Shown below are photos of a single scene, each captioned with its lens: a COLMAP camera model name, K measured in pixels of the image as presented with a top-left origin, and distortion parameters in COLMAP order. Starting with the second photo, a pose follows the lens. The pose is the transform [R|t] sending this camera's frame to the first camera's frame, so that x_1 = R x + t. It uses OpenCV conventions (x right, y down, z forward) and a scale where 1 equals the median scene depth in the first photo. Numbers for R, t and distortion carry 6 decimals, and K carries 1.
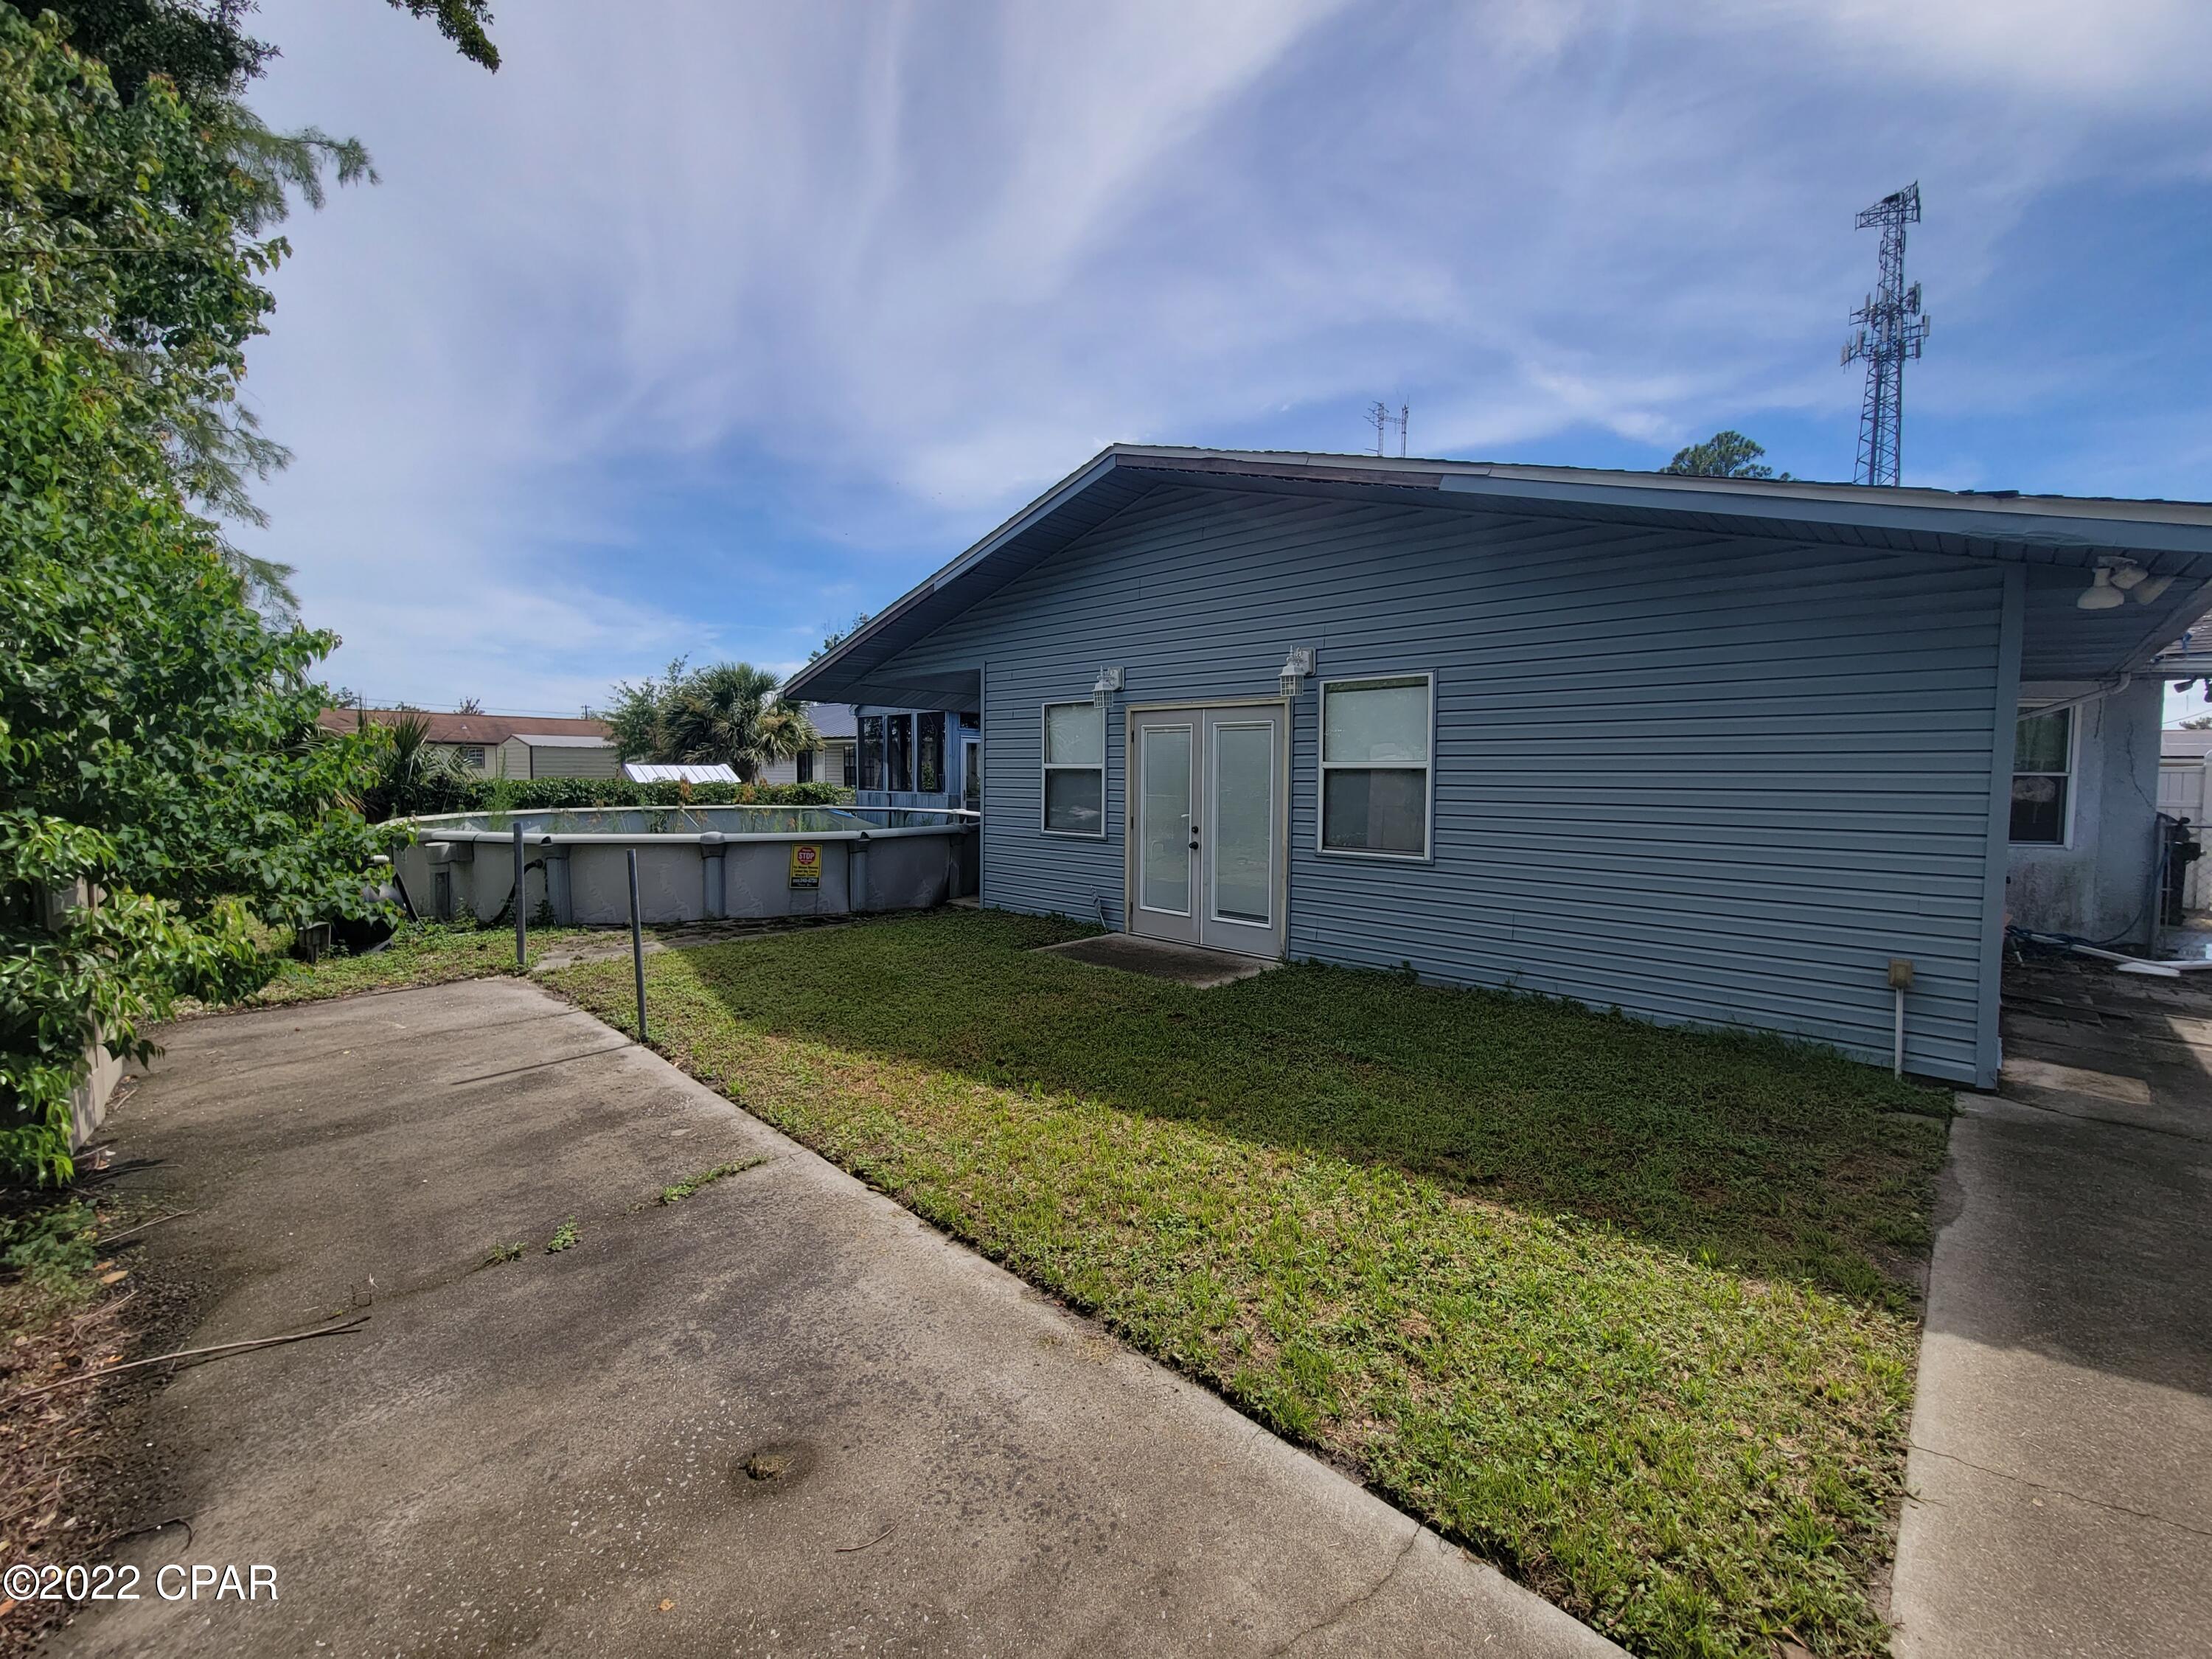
lens RADIAL K [[909.8, 0, 1107.8], [0, 909.8, 824.3], [0, 0, 1]] dist [0.002120, -0.003788]
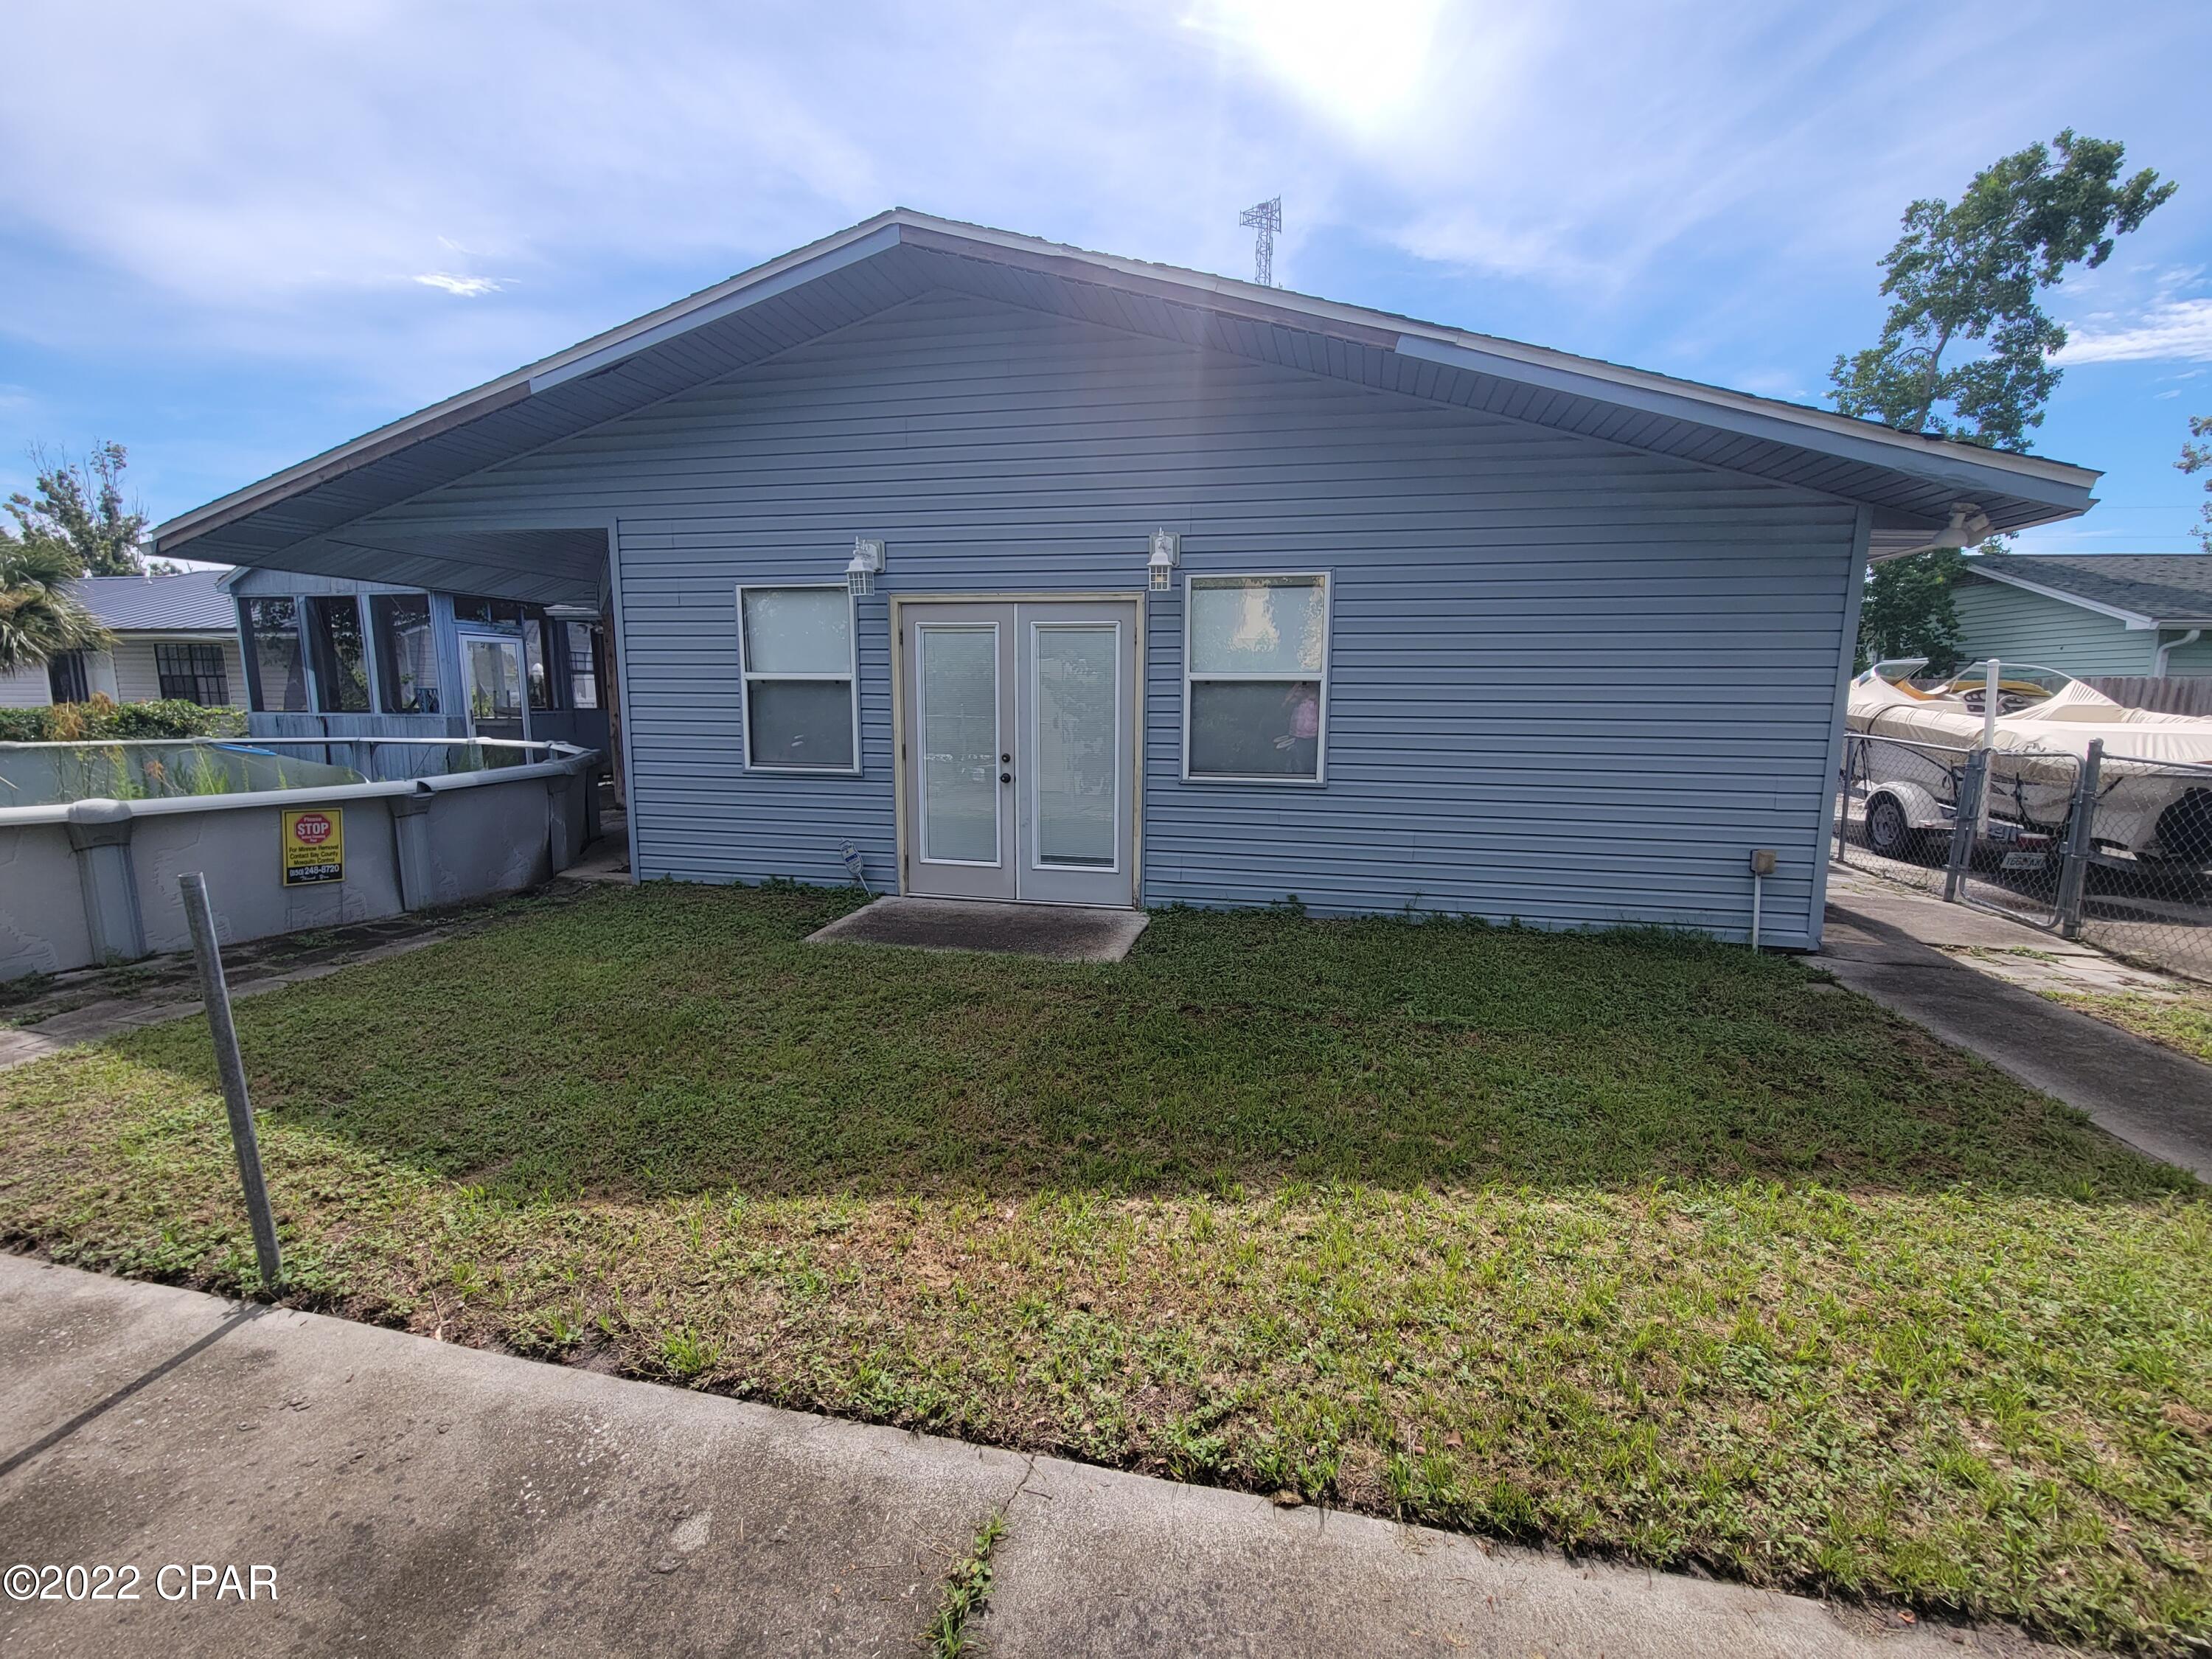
lens RADIAL K [[909.8, 0, 1105.9], [0, 909.8, 825.2], [0, 0, 1]] dist [0.002120, -0.003788]
pose [[0.843051, -0.081853, 0.531568, -0.279130], [0.030055, 0.993977, 0.105391, -0.018480], [-0.536993, -0.072874, 0.840433, 0.308062]]
